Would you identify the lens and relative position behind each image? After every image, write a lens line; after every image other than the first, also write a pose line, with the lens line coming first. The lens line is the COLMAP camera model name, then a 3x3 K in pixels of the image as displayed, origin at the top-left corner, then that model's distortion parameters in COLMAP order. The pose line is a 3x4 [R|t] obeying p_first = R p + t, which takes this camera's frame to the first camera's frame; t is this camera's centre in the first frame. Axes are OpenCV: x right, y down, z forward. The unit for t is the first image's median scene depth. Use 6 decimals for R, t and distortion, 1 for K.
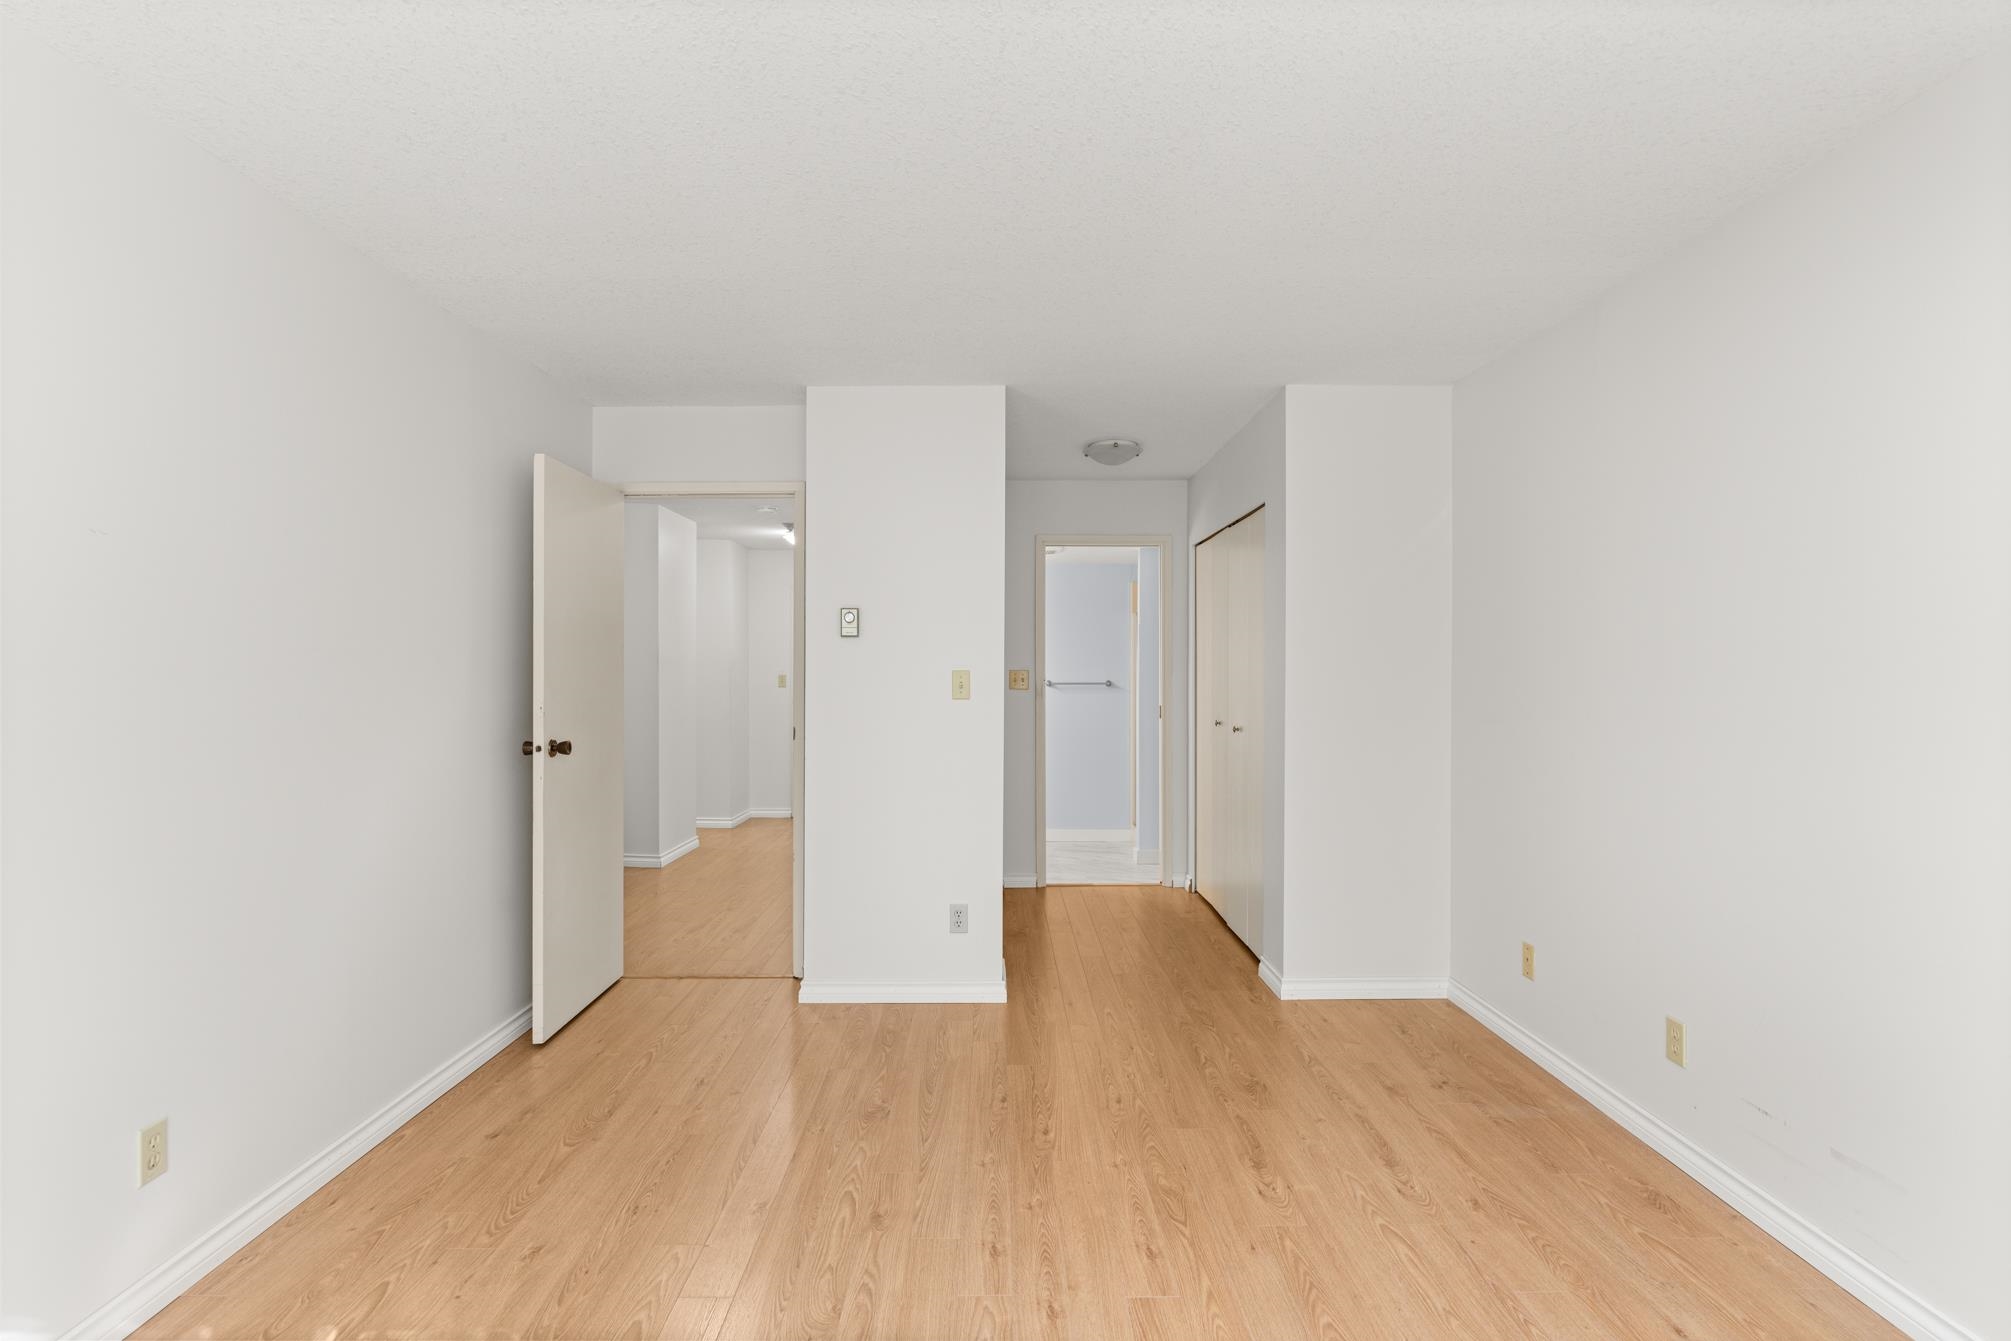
lens RADIAL K [[973.2, 0, 1005.9], [0, 973.2, 669.1], [0, 0, 1]] dist [-0.002225, -0.000173]
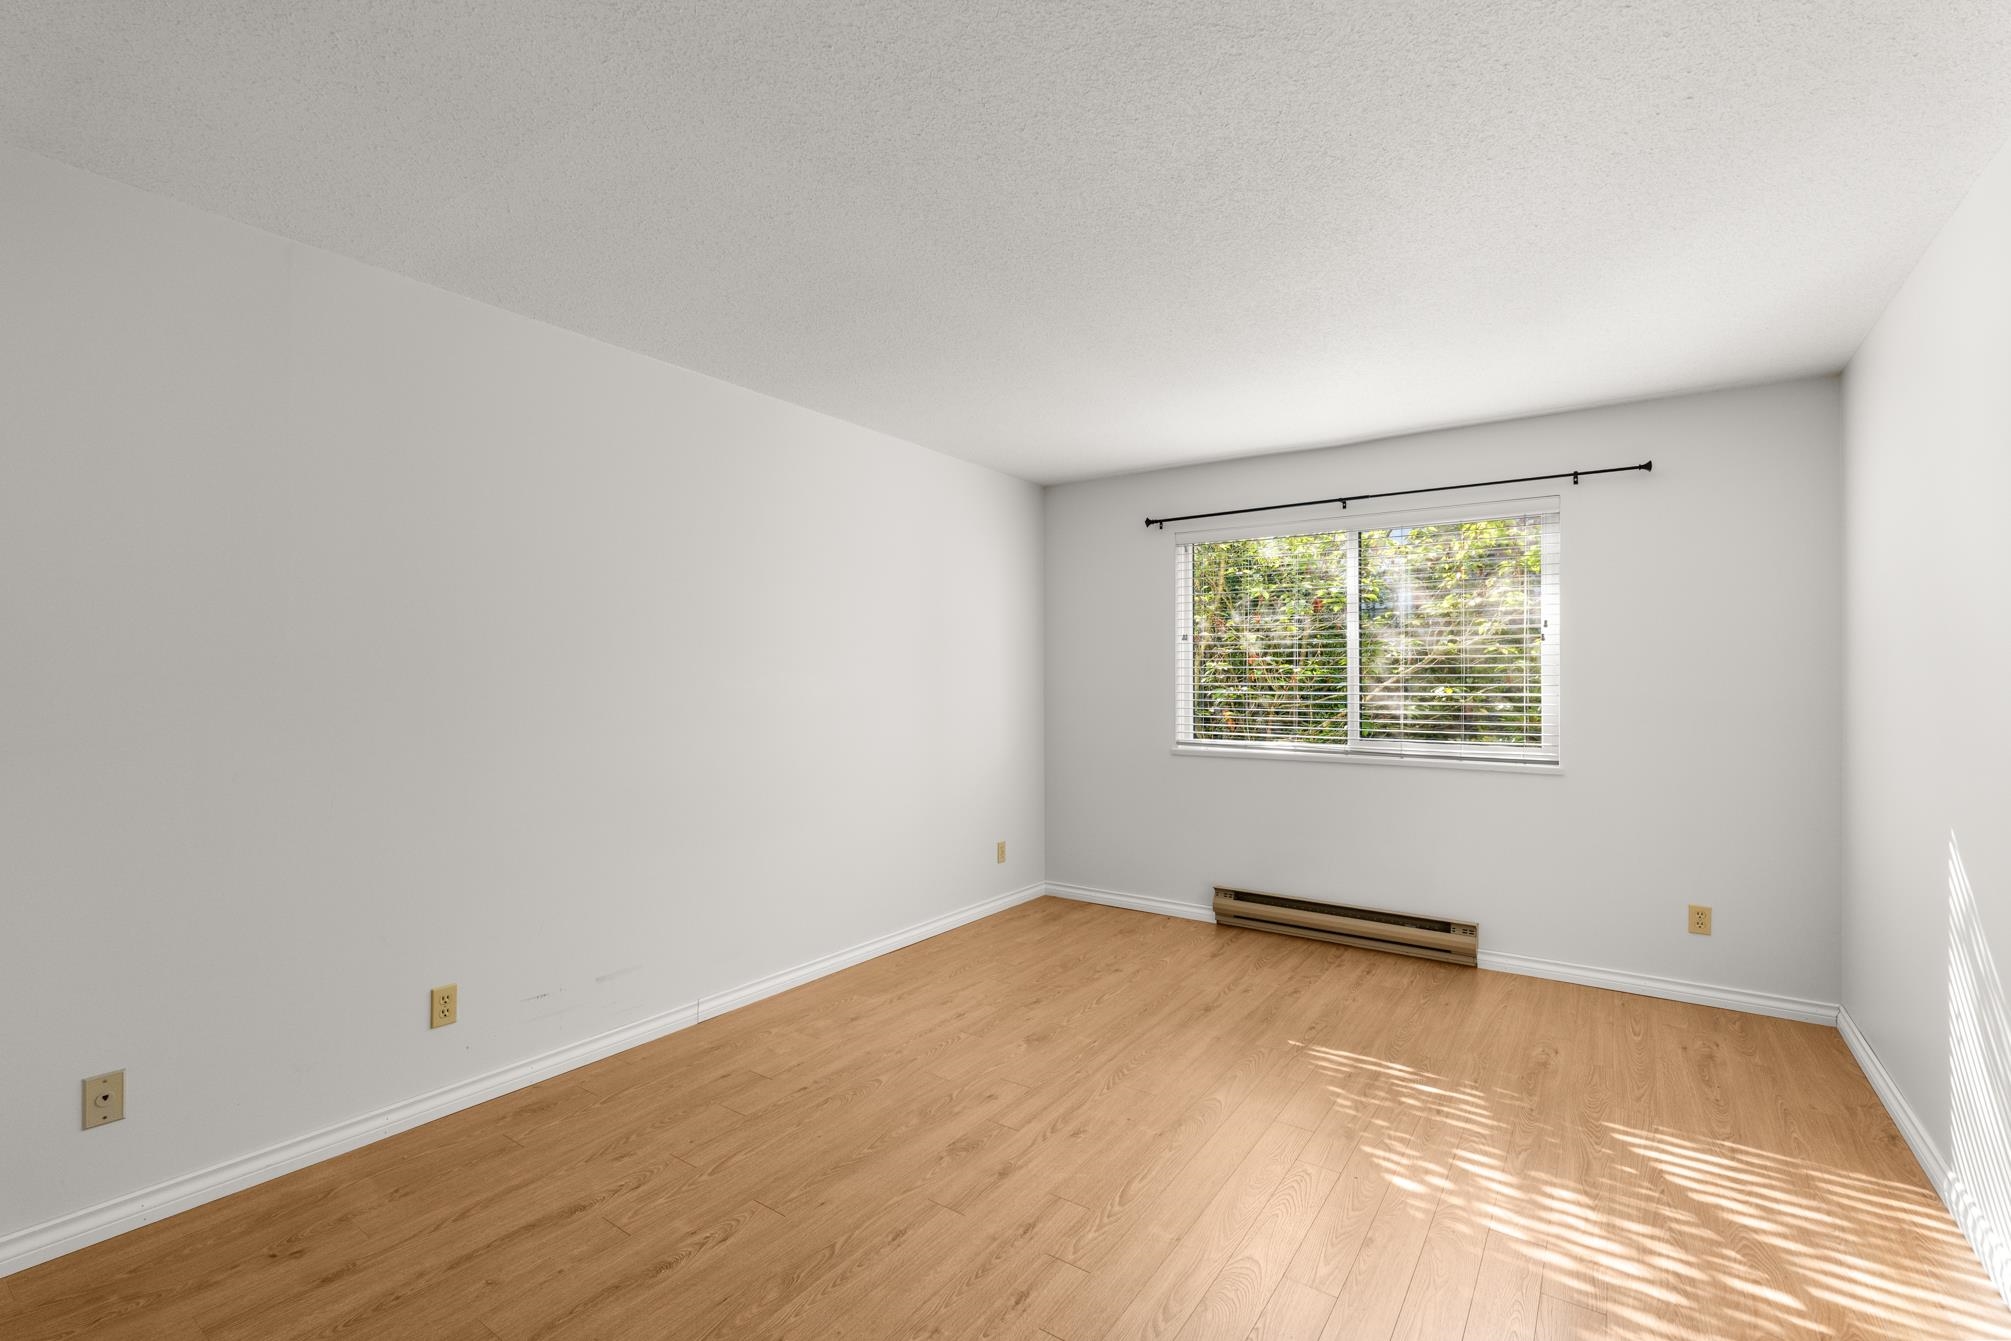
lens RADIAL K [[869.0, 0, 1001.4], [0, 869.0, 675.2], [0, 0, 1]] dist [-0.012731, 0.000207]
pose [[-0.813046, -0.002195, 0.582195, -0.455417], [-0.006827, 0.999960, -0.005764, 0.004842], [-0.582159, -0.008661, -0.813028, 1.611443]]
